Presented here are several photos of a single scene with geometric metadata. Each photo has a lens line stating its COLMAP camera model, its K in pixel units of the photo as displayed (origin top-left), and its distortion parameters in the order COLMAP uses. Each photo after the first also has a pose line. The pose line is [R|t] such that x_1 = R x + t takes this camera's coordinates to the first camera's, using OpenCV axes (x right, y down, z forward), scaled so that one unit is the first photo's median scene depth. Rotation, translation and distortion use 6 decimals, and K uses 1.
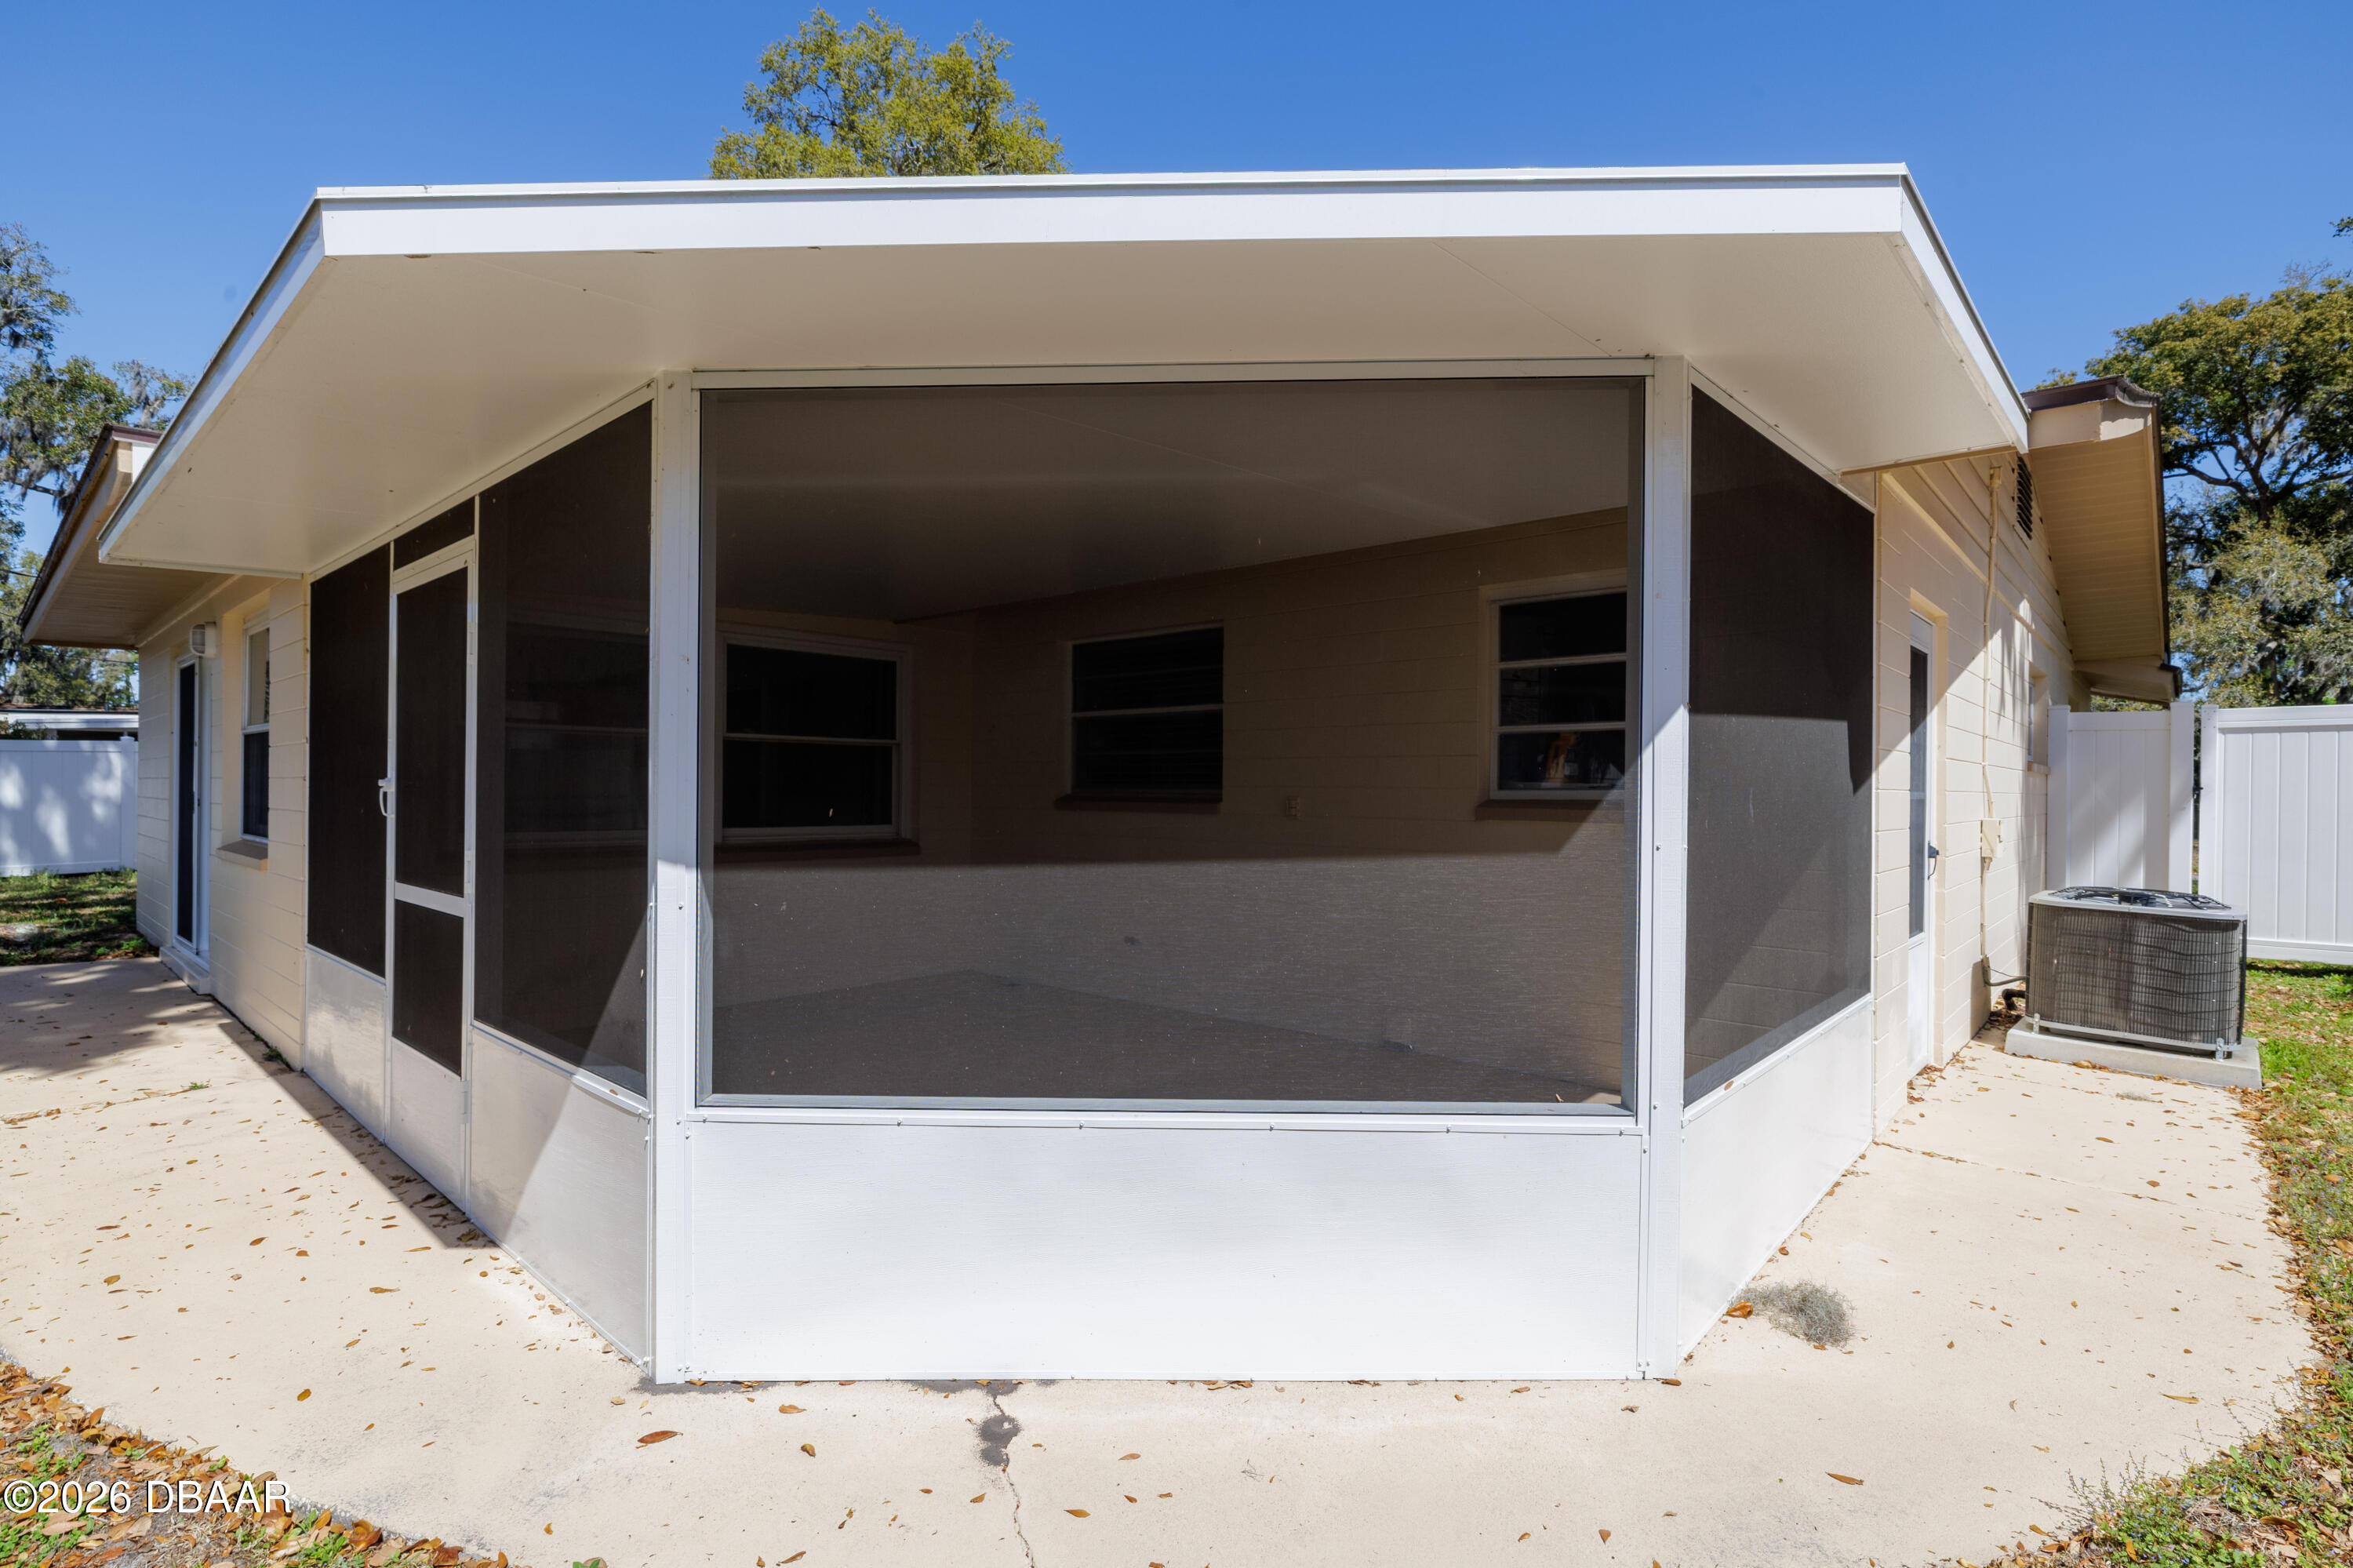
lens RADIAL K [[1124.5, 0, 1176.5], [0, 1124.5, 784.0], [0, 0, 1]] dist [0.001074, 0.000321]
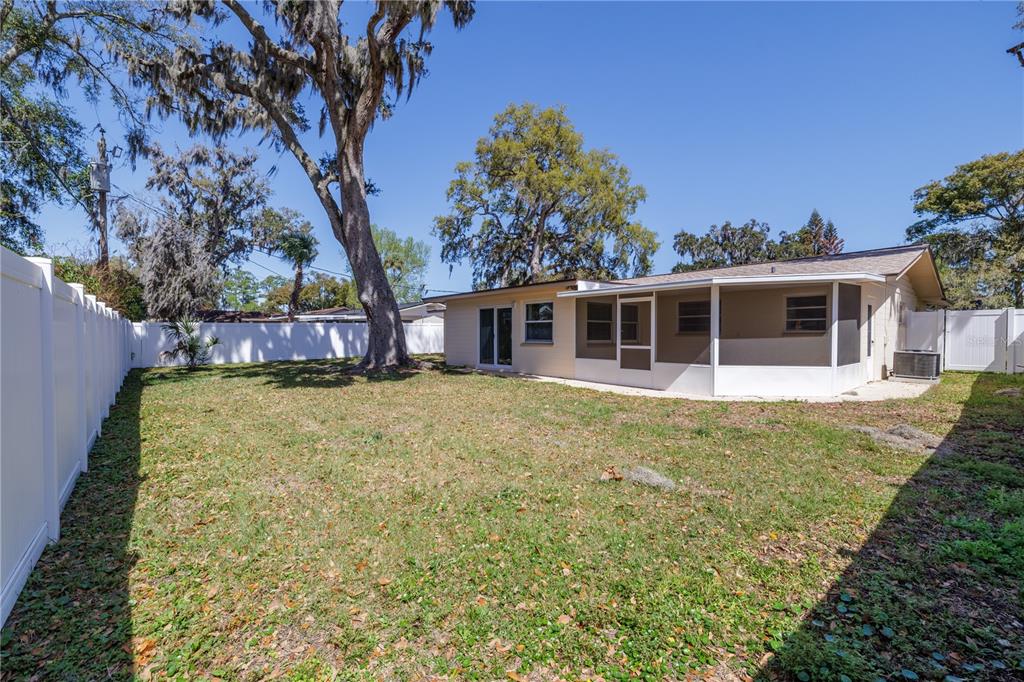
lens RADIAL K [[421.0, 0, 507.0], [0, 421.0, 335.8], [0, 0, 1]] dist [-0.000277, -0.000304]
pose [[0.990059, -0.003970, -0.140596, -0.484387], [0.005186, 0.999952, 0.008284, 0.002369], [0.140557, -0.008931, 0.990032, -0.772190]]
